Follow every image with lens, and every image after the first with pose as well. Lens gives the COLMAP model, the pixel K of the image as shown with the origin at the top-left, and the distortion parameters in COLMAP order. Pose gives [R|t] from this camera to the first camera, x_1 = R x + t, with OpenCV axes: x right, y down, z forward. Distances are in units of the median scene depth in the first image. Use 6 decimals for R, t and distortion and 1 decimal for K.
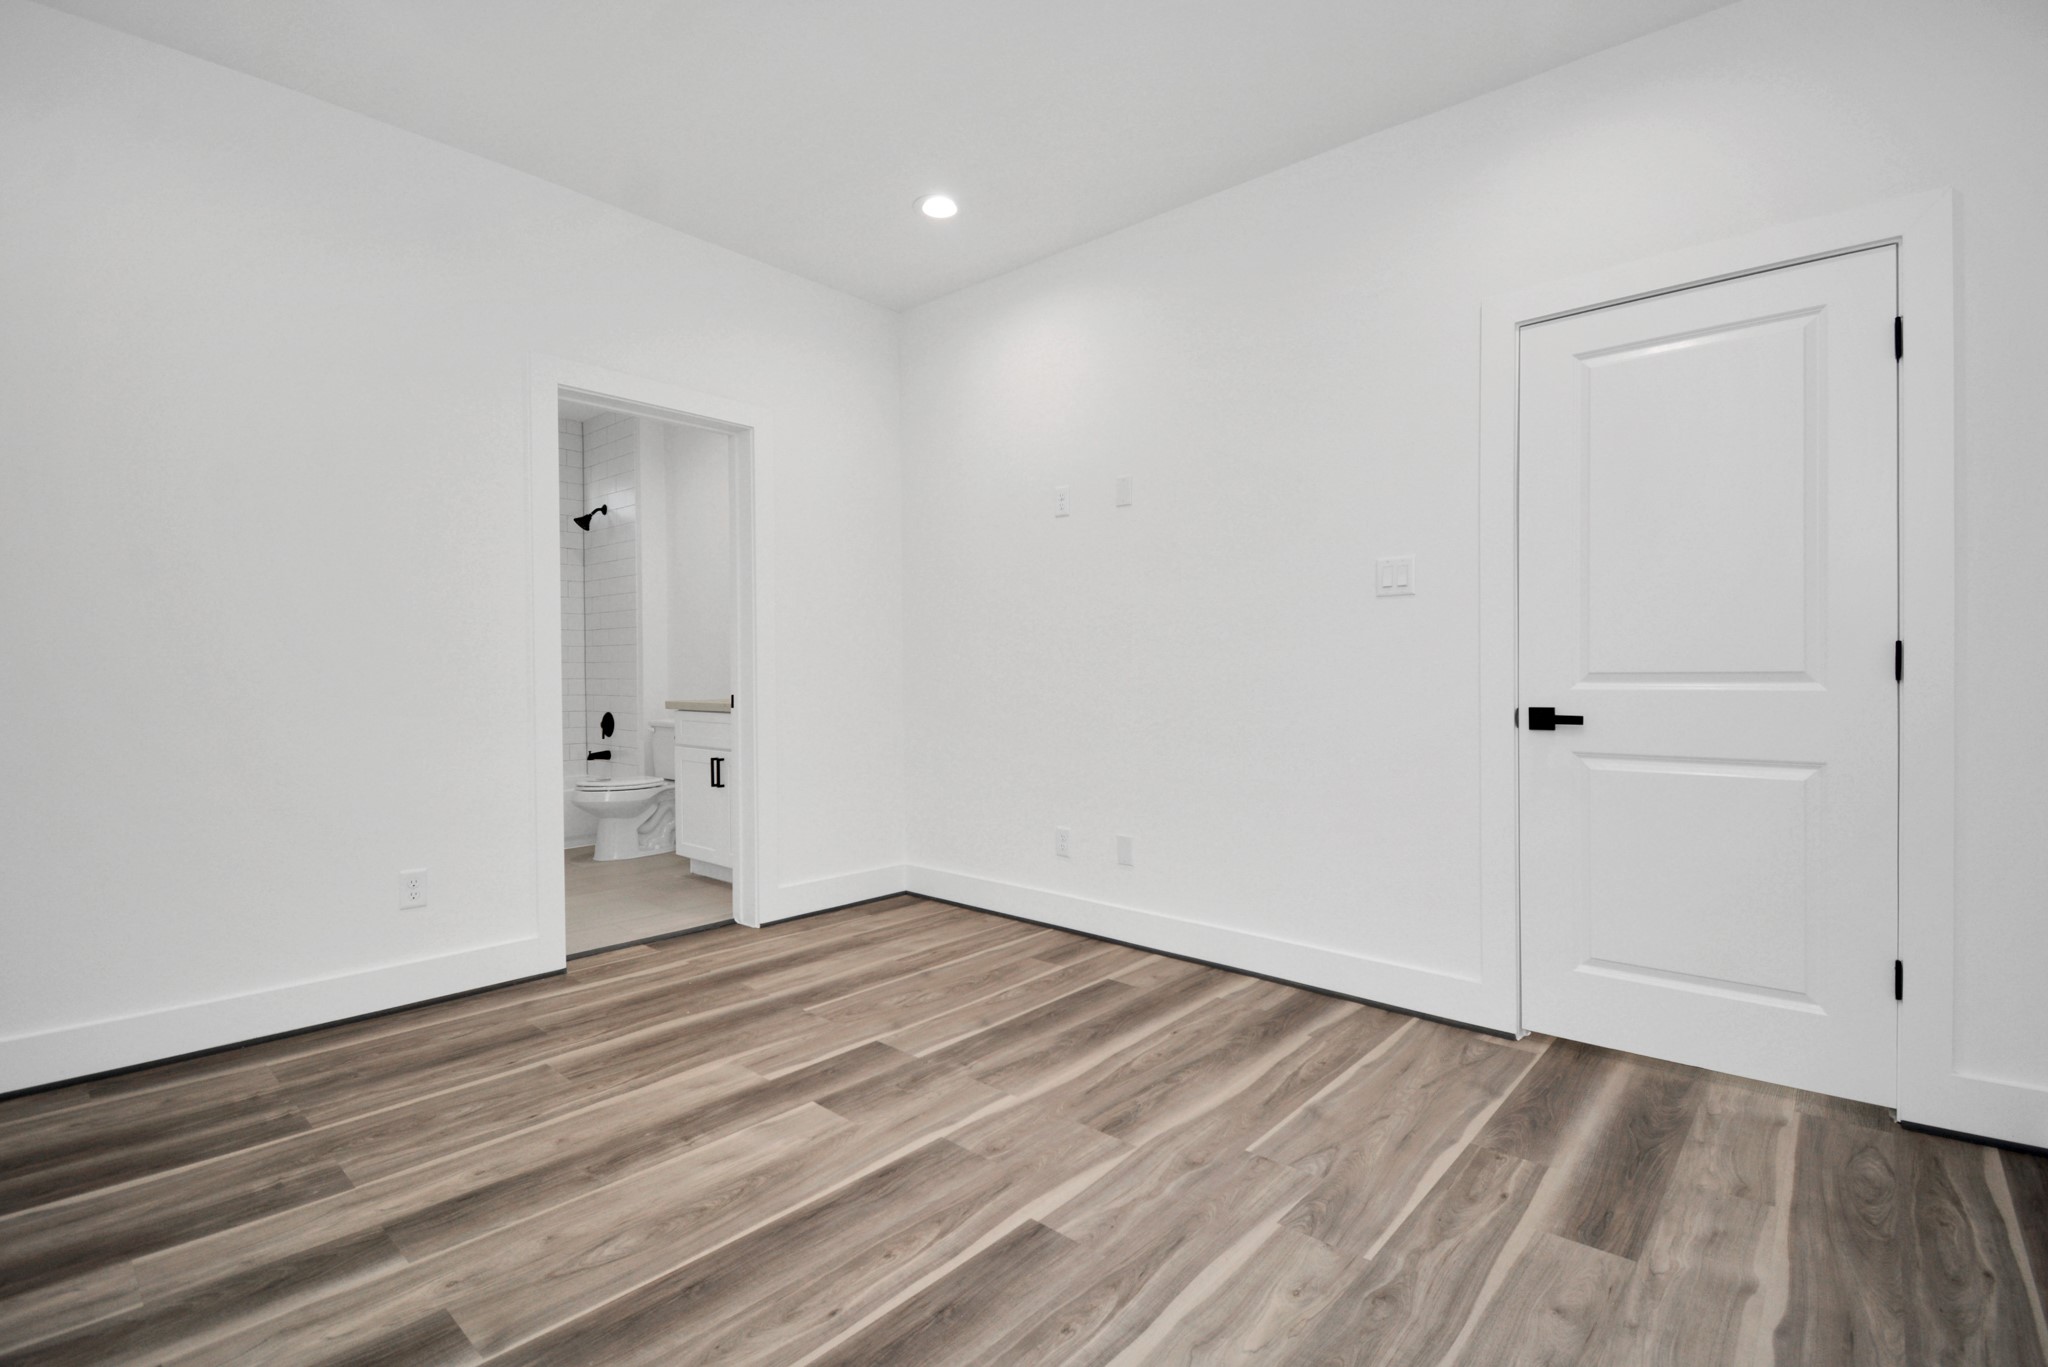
lens RADIAL K [[909.4, 0, 1026.5], [0, 909.4, 682.4], [0, 0, 1]] dist [0.013601, -0.022222]
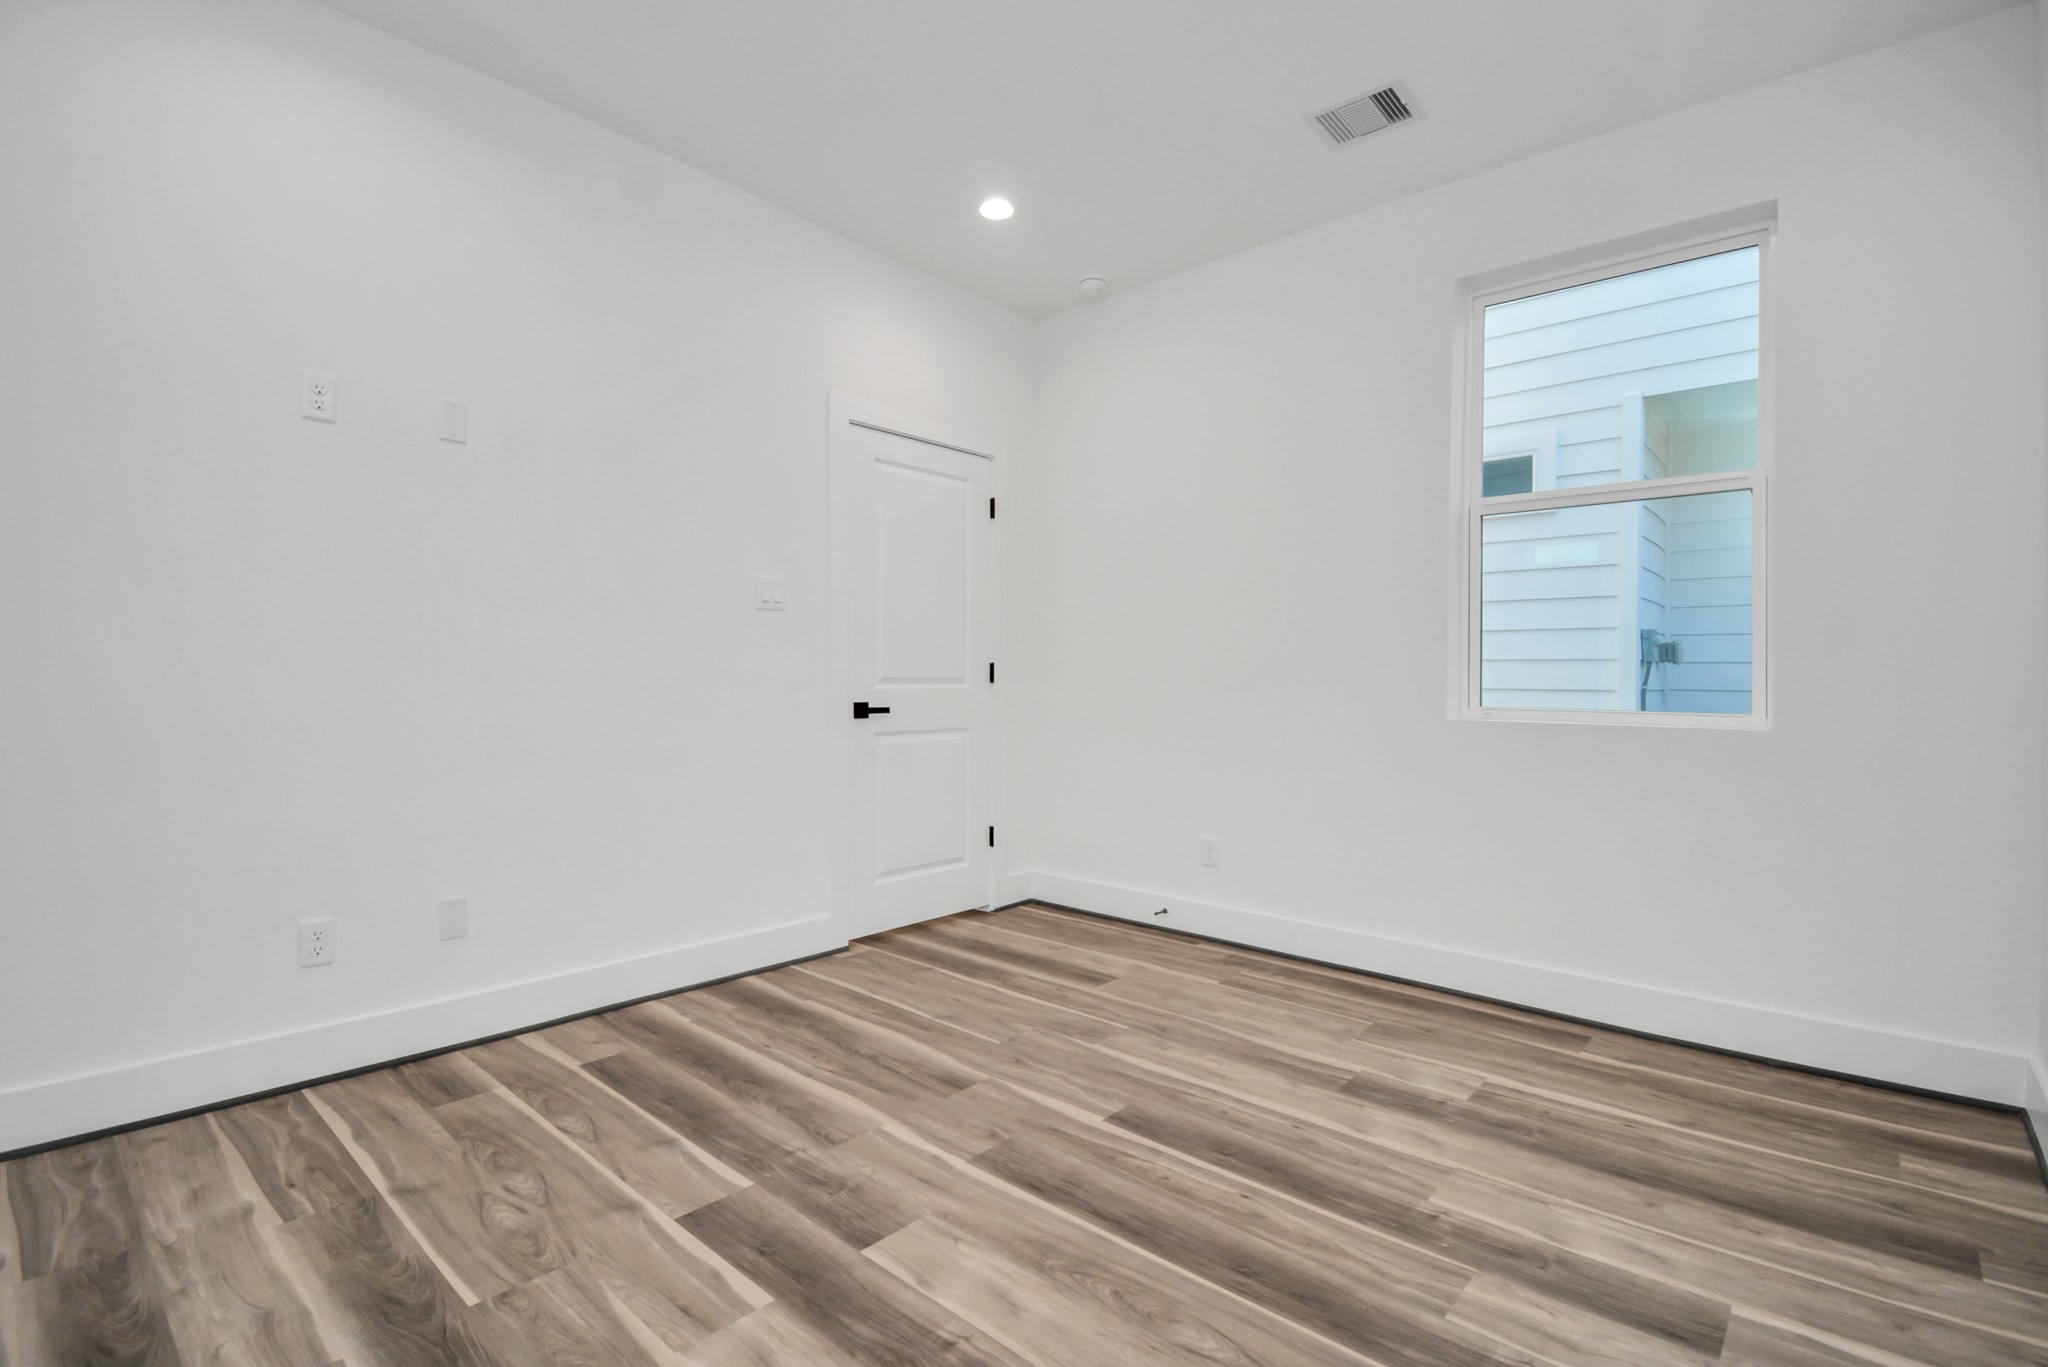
lens RADIAL K [[936.4, 0, 1014.1], [0, 936.4, 680.7], [0, 0, 1]] dist [0.025721, -0.025623]
pose [[0.023474, -0.000449, 0.999724, -0.876943], [0.000108, 1.000000, 0.000447, -0.006482], [-0.999724, 0.000098, 0.023474, 0.749237]]
